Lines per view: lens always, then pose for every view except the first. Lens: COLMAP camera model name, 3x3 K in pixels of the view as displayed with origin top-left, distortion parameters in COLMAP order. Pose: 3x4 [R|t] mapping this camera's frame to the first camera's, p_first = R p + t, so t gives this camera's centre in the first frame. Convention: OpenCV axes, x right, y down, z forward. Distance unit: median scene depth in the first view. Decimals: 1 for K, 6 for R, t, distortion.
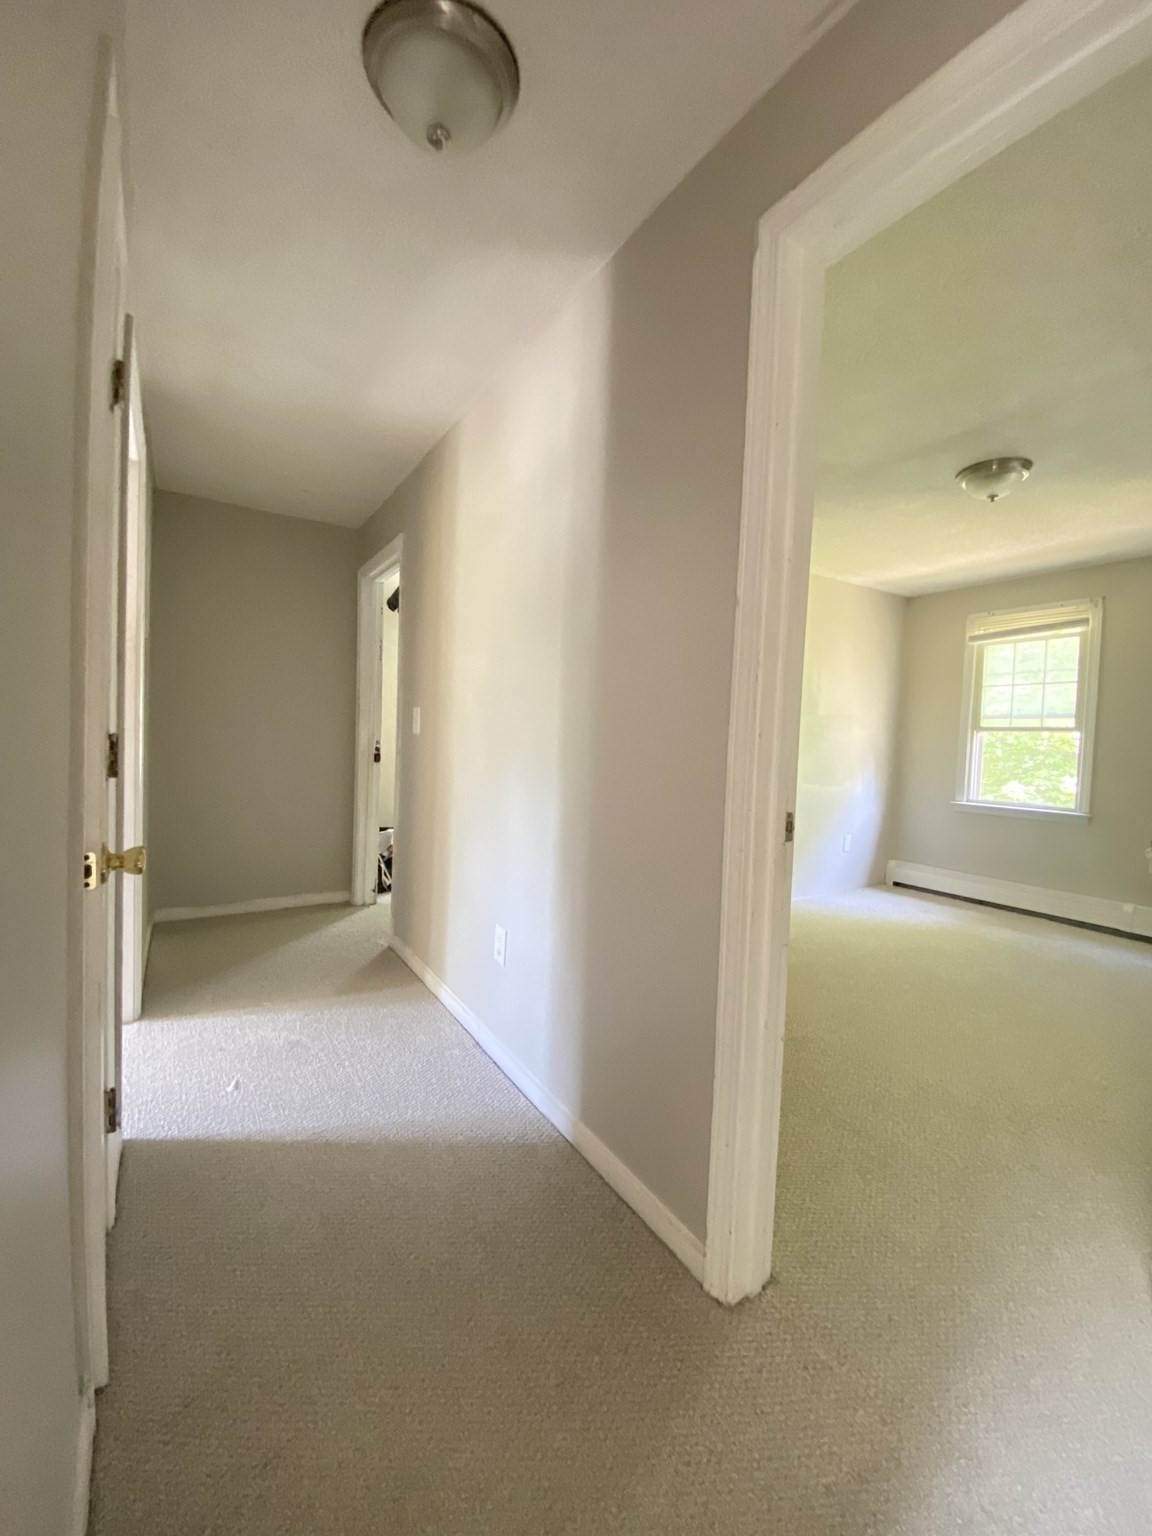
lens RADIAL K [[620.3, 0, 576.0], [0, 620.3, 768.0], [0, 0, 1]] dist [-0.000214, -0.010922]
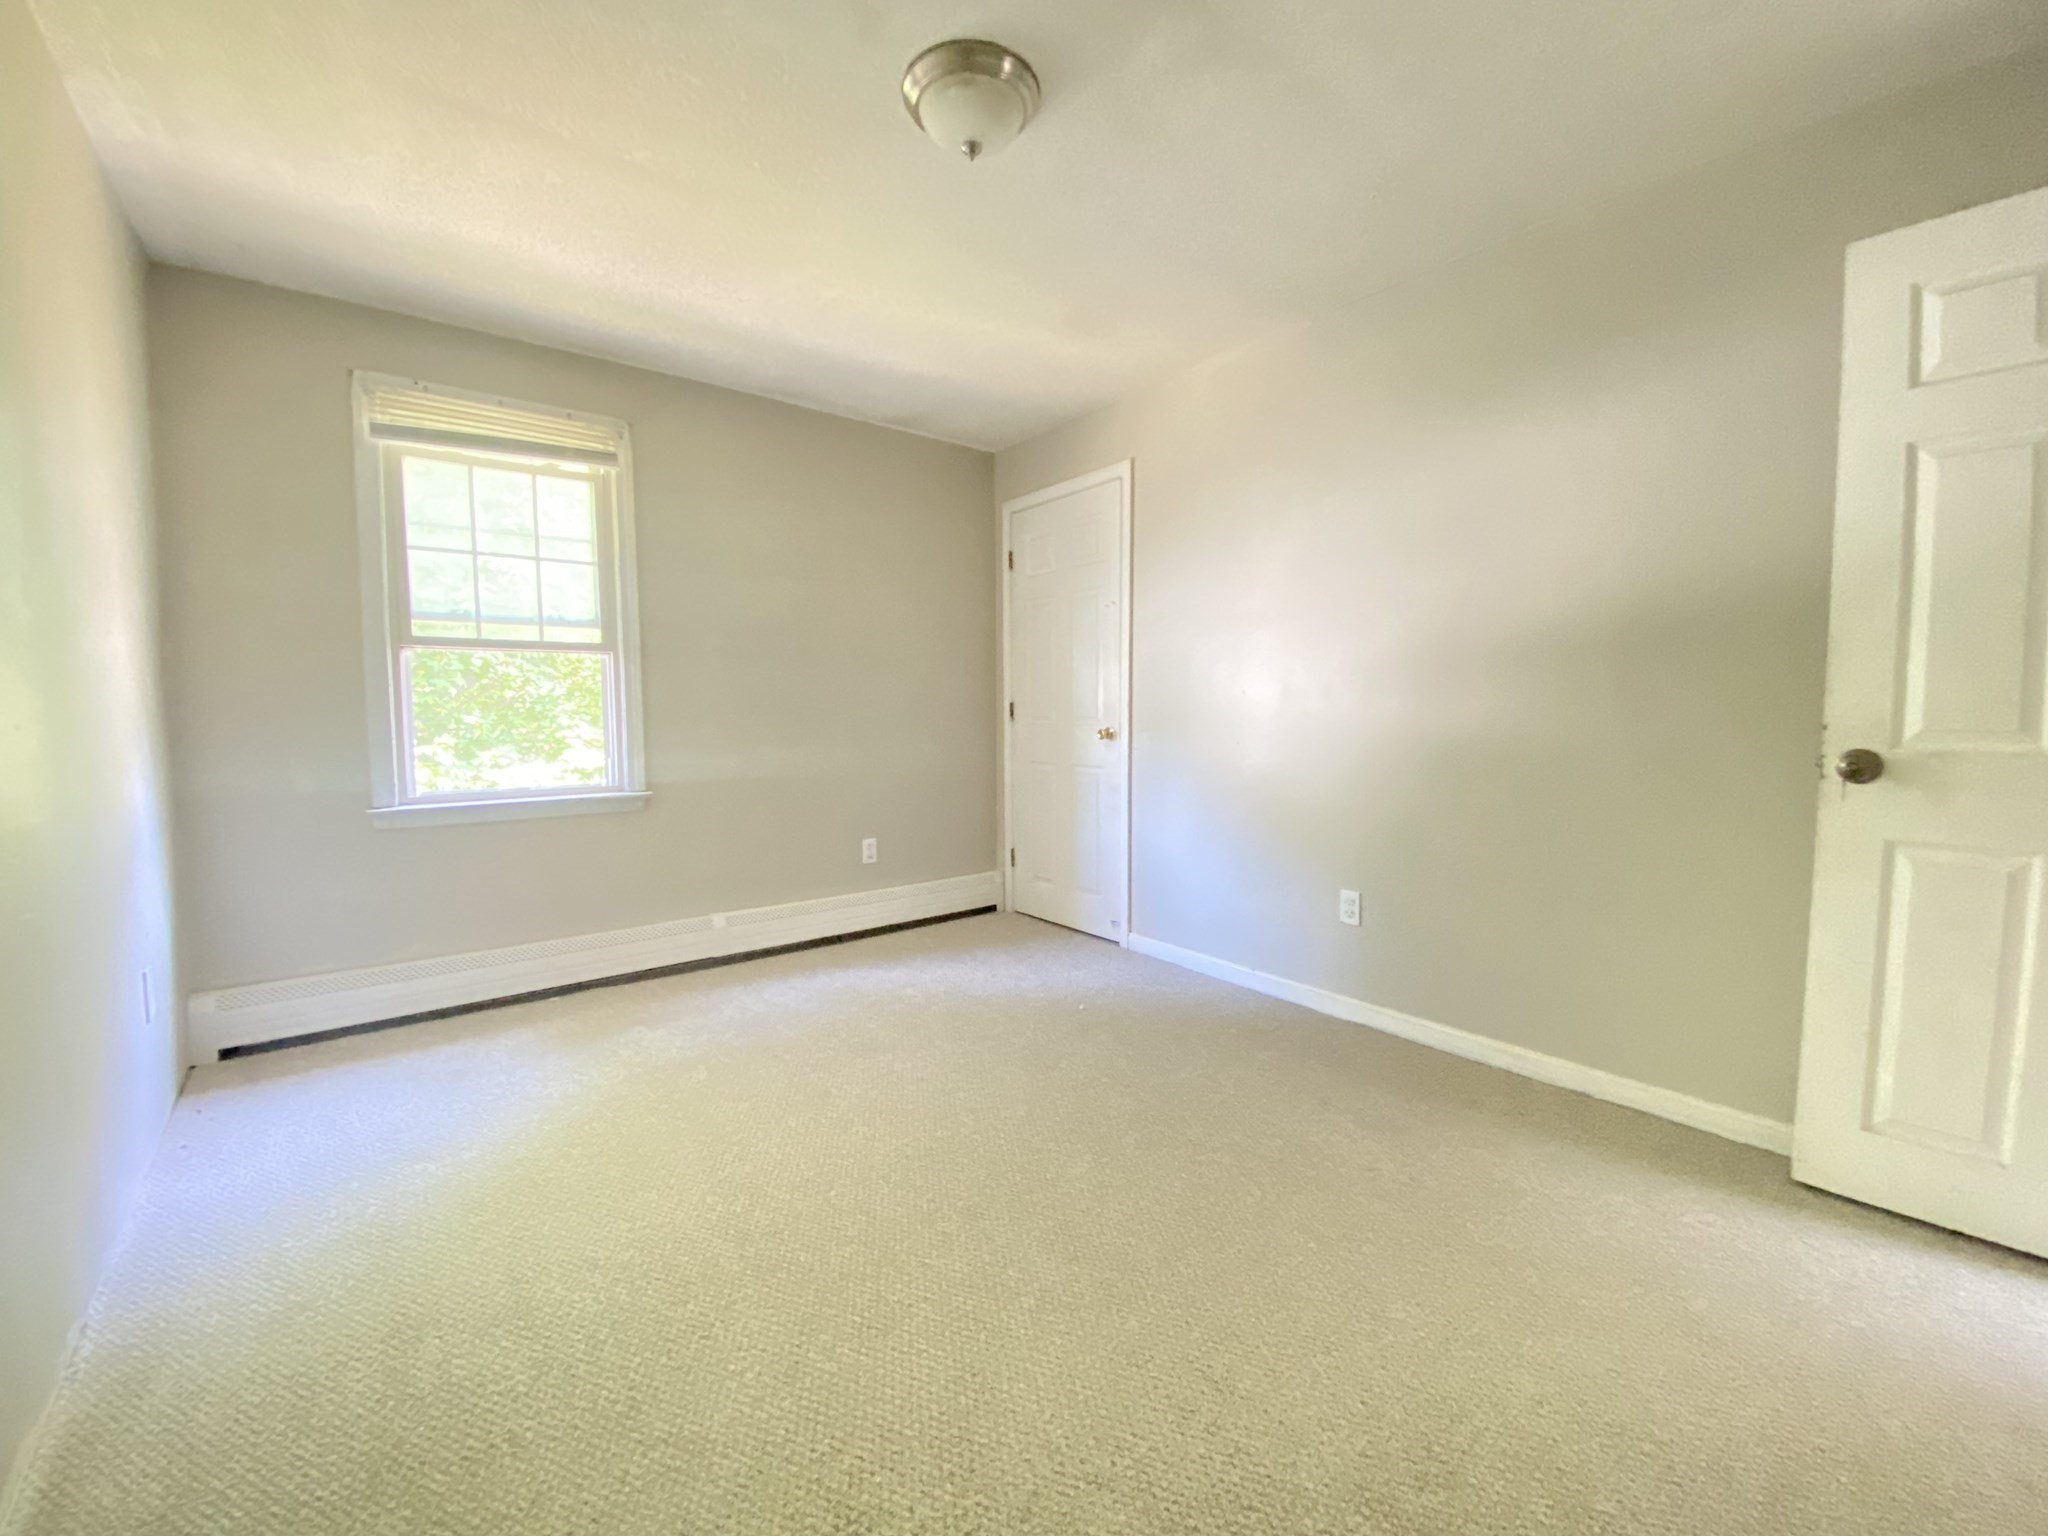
lens RADIAL K [[827.1, 0, 1024.0], [0, 827.1, 768.0], [0, 0, 1]] dist [-0.000214, -0.010922]
pose [[-0.115706, -0.110886, 0.987075, -0.004098], [0.040282, 0.992408, 0.116207, -0.024728], [-0.992466, 0.053207, -0.110361, 0.675091]]
